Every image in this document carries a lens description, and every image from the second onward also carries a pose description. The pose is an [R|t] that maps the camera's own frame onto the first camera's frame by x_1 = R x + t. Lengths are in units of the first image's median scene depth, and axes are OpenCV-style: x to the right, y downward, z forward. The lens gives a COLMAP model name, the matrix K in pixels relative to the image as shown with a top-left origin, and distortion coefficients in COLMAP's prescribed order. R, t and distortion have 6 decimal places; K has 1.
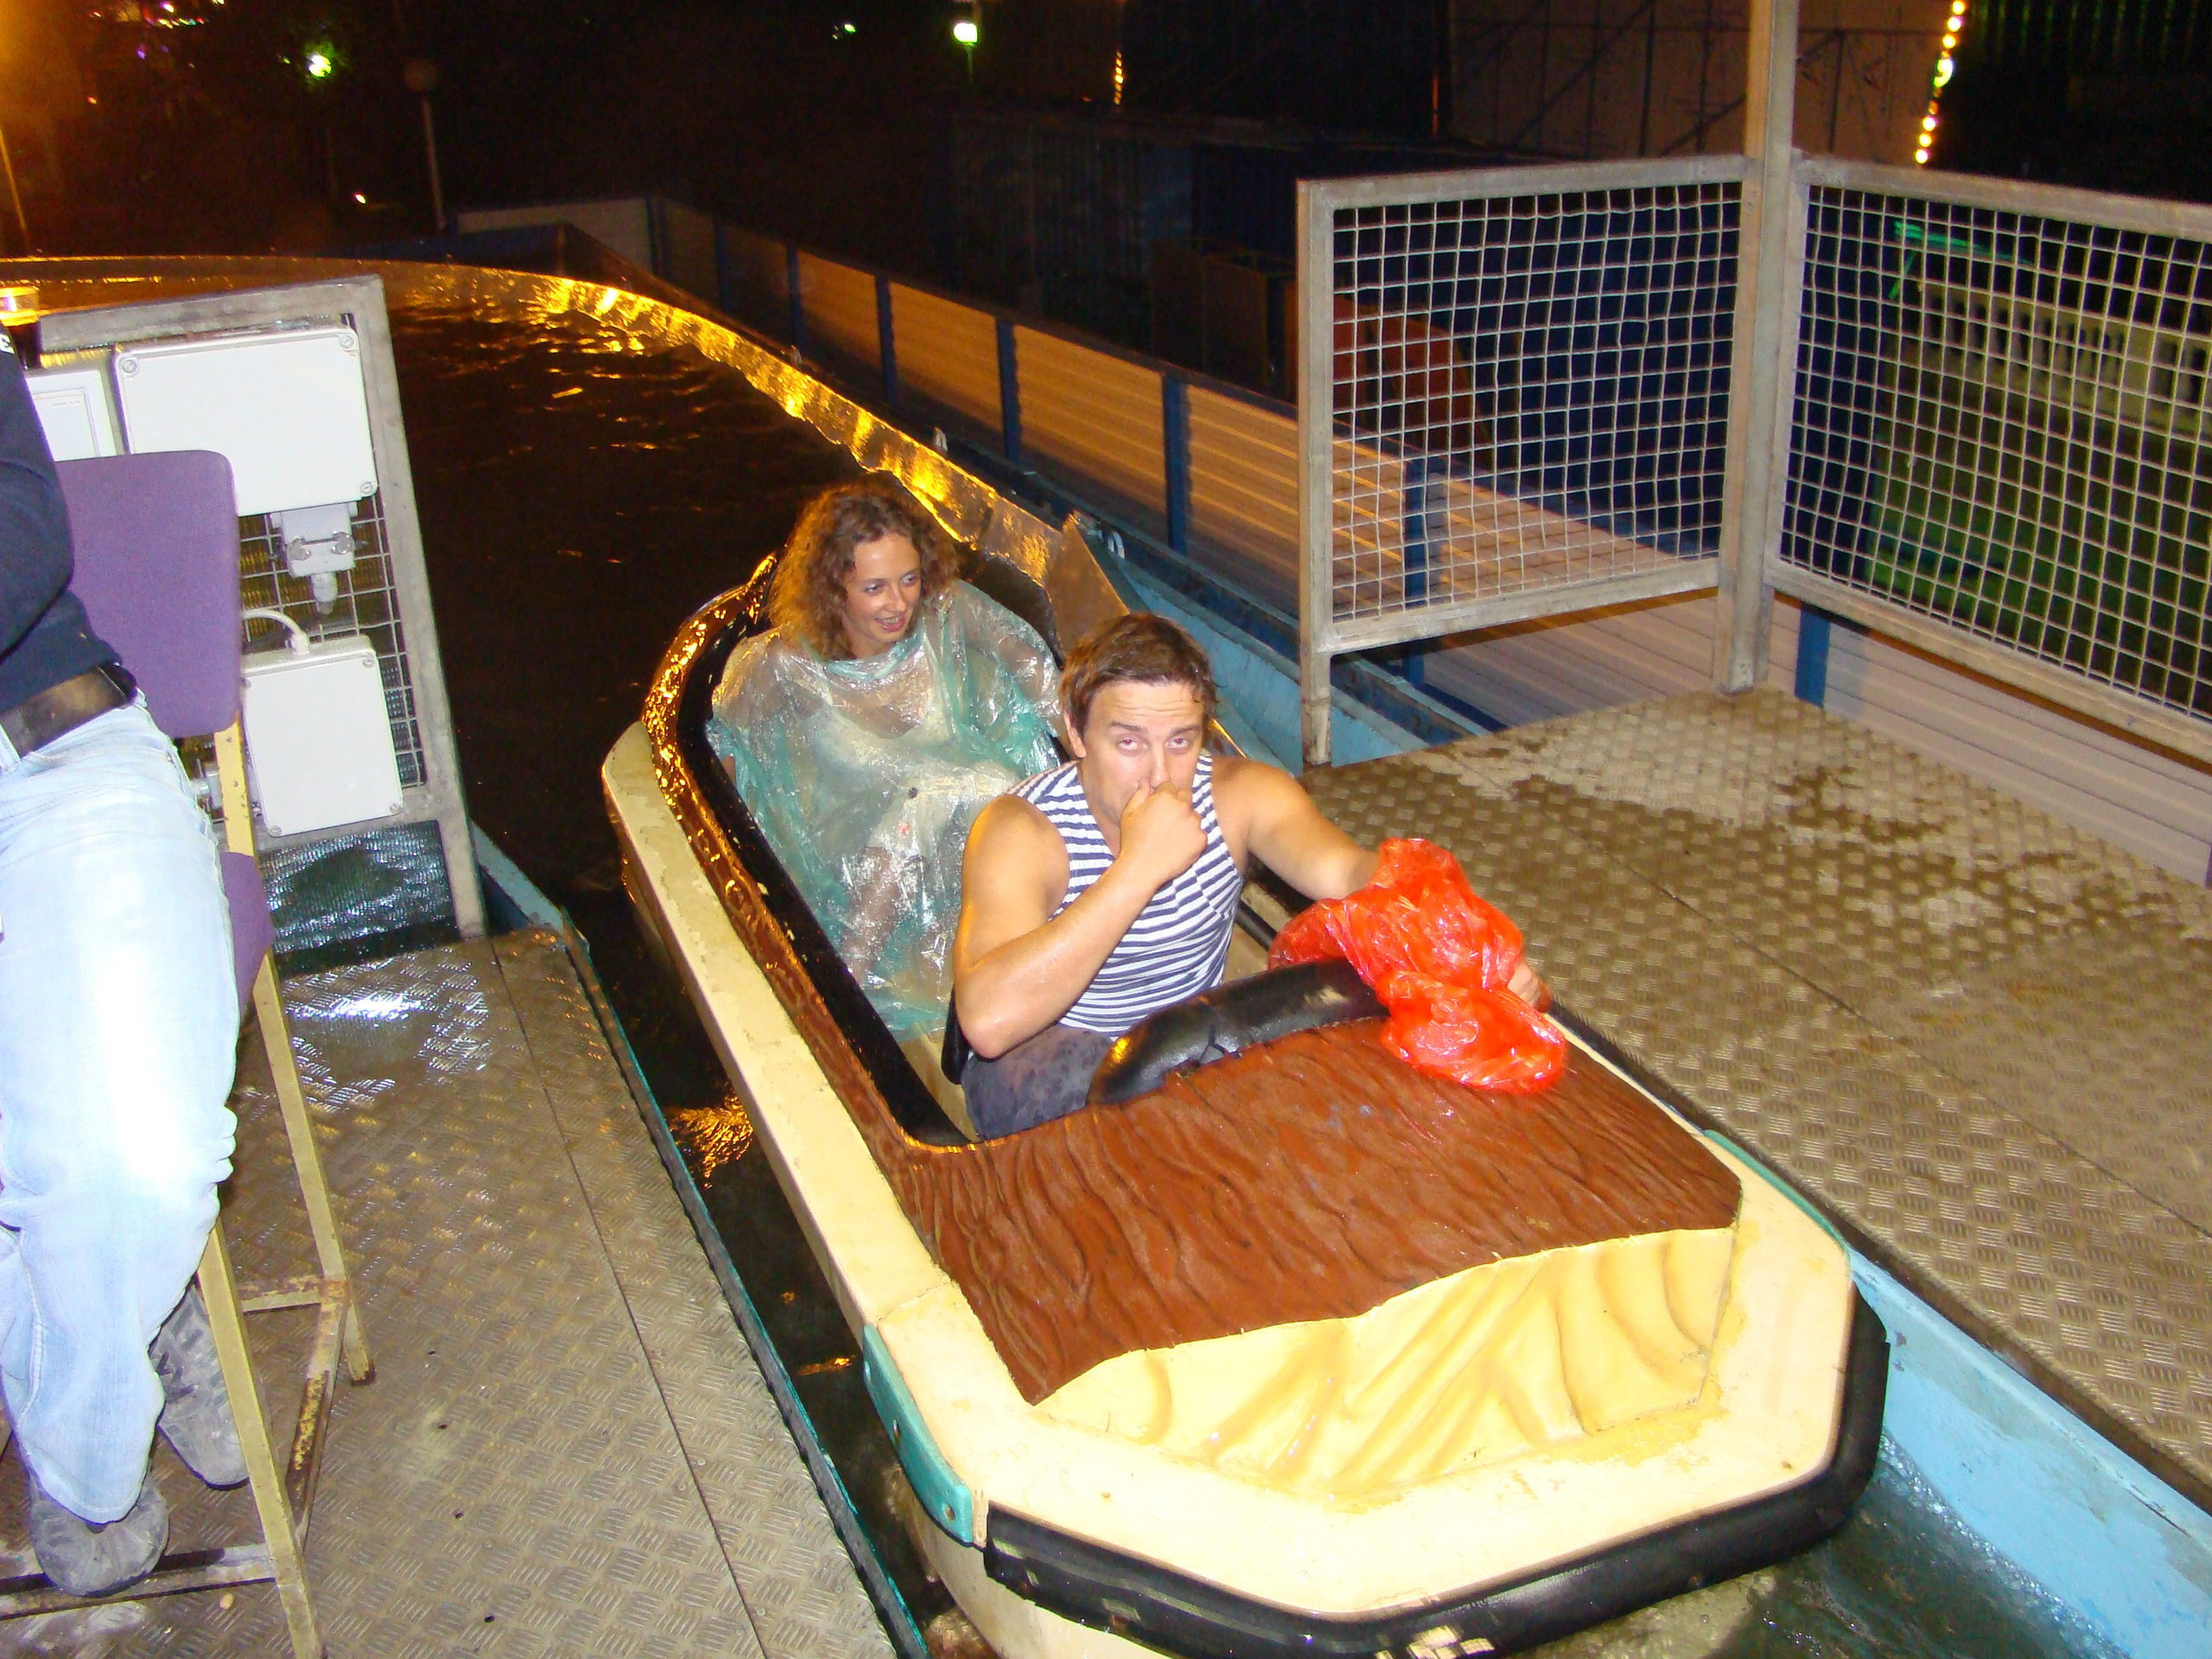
lens RADIAL K [[2156.9, 0, 1104.8], [0, 2156.9, 829.3], [0, 0, 1]] dist [-0.133278, 0.000000]
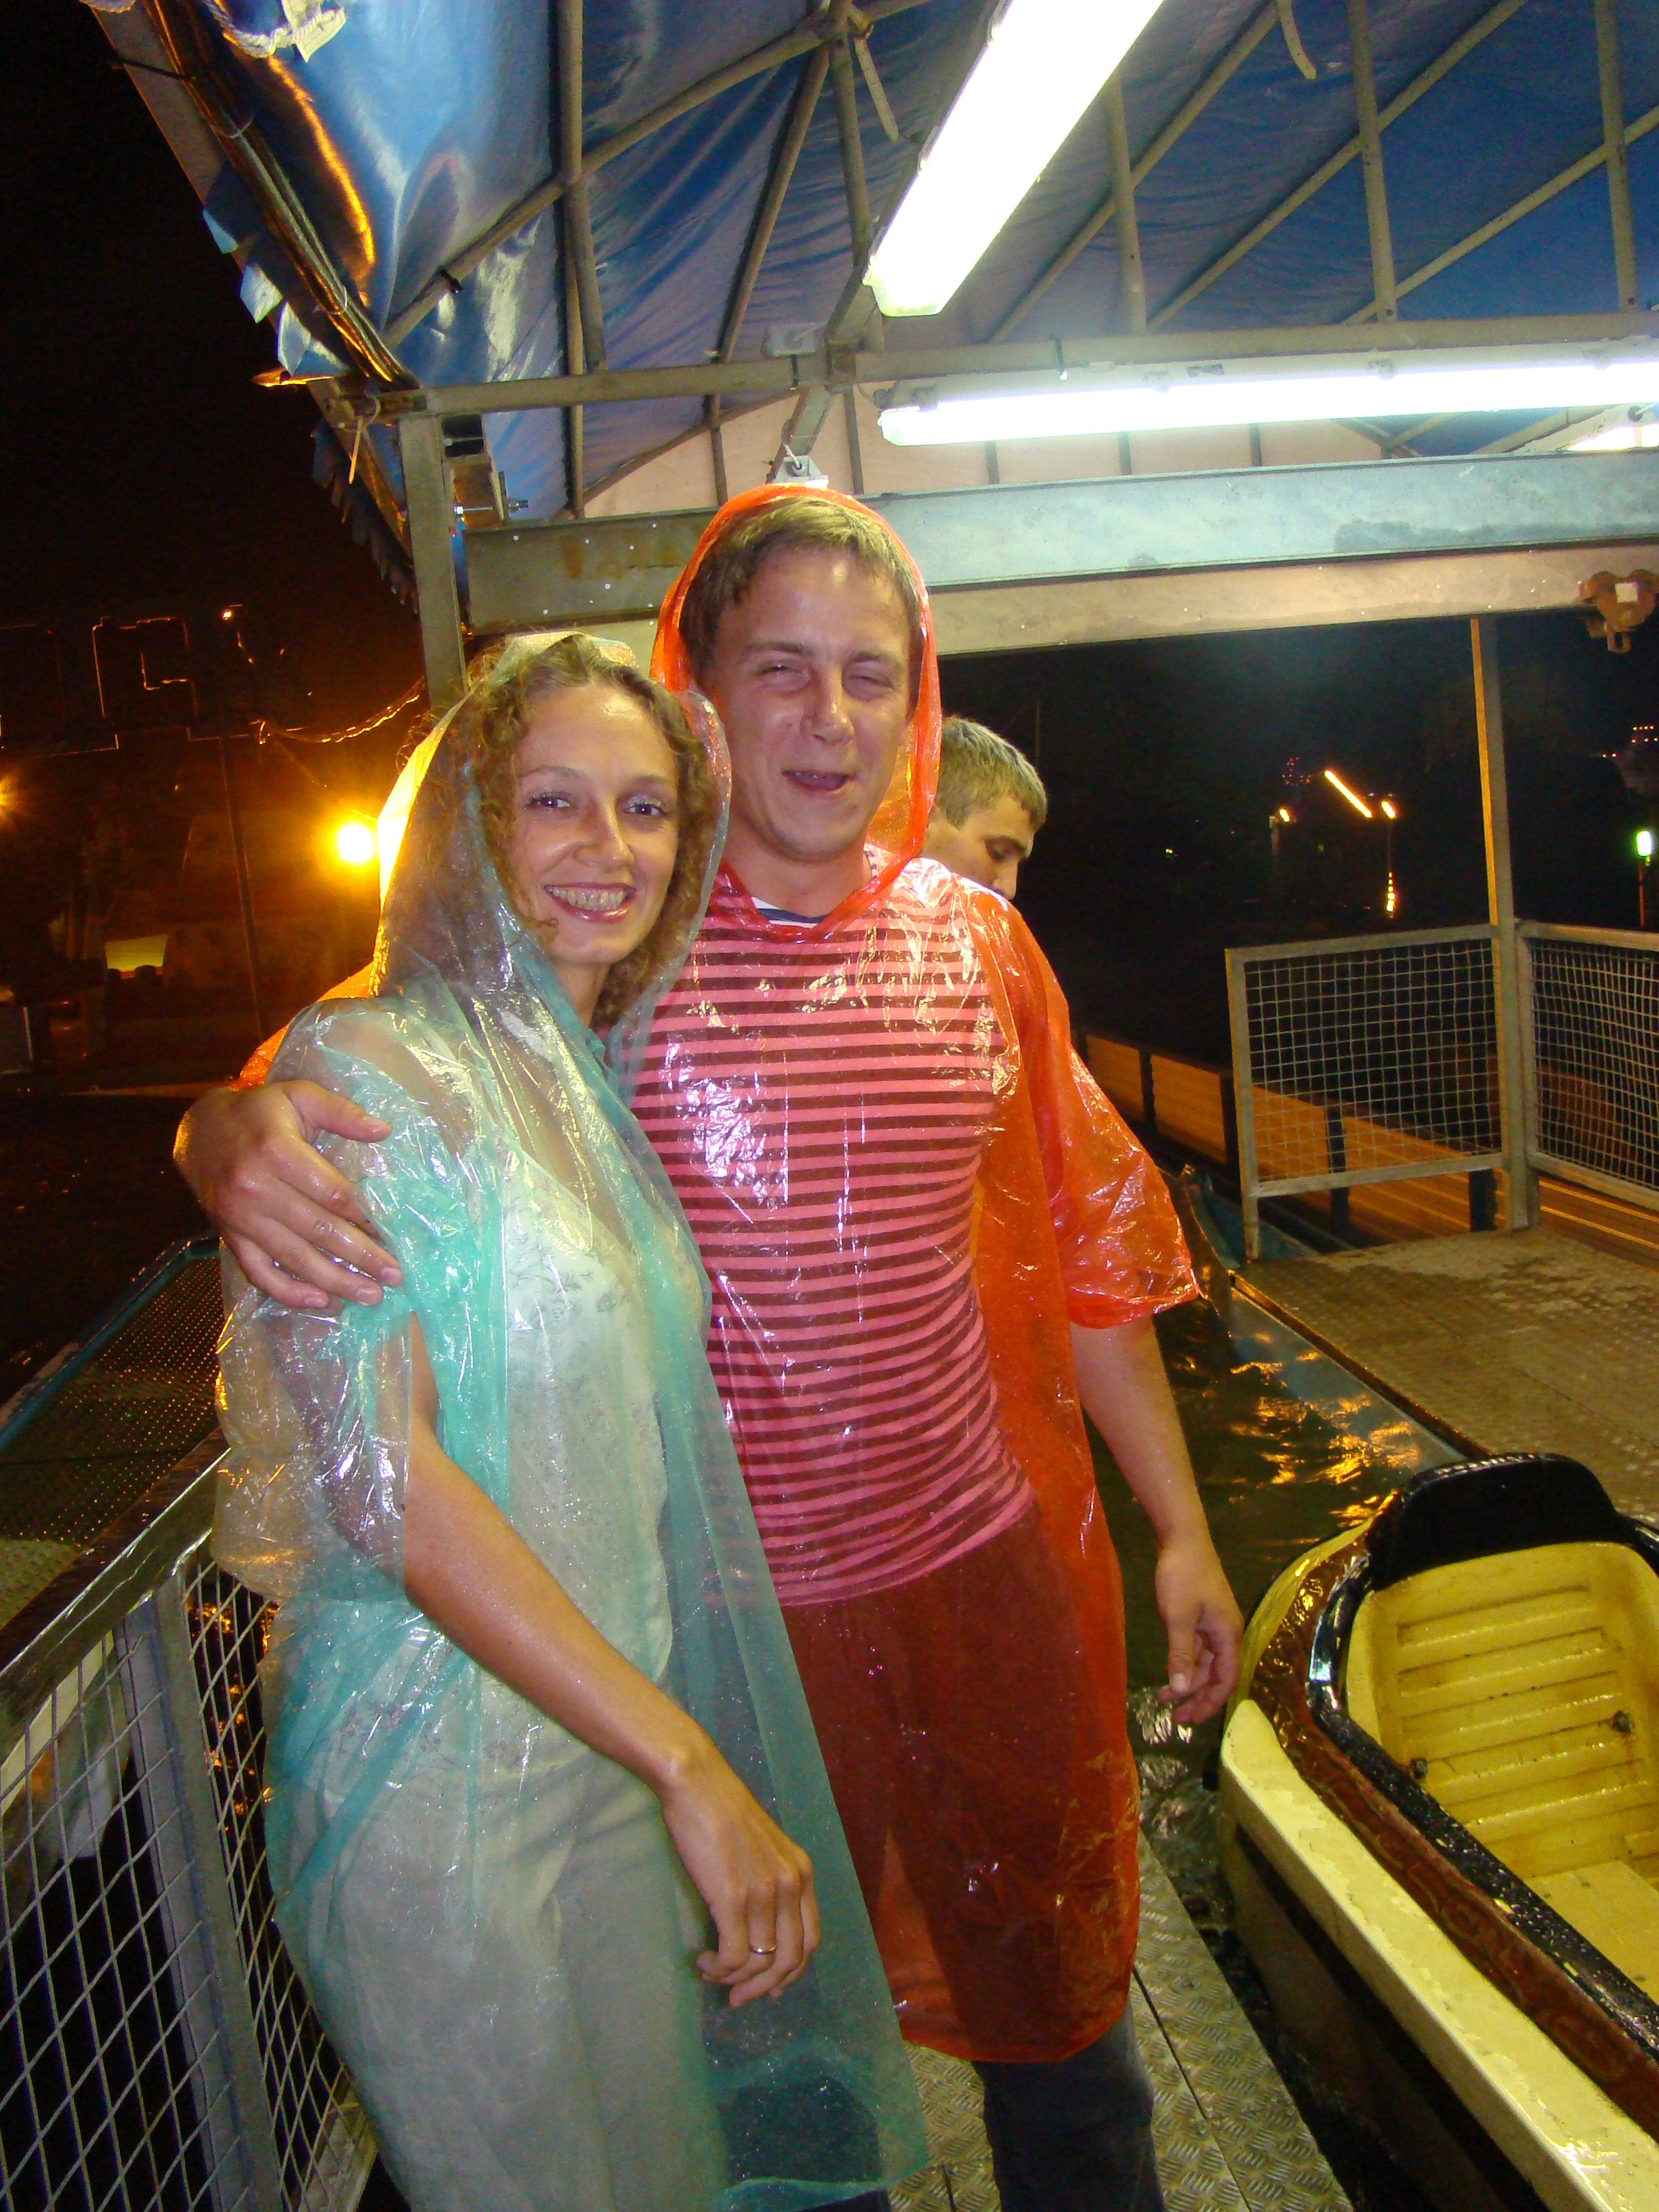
lens RADIAL K [[2156.9, 0, 831.3], [0, 2156.9, 1103.5], [0, 0, 1]] dist [-0.133278, 0.000000]
pose [[0.958890, -0.017888, -0.283212, 0.273804], [-0.051365, 0.970585, -0.235214, 0.286662], [0.279089, 0.240092, 0.929766, -0.817334]]
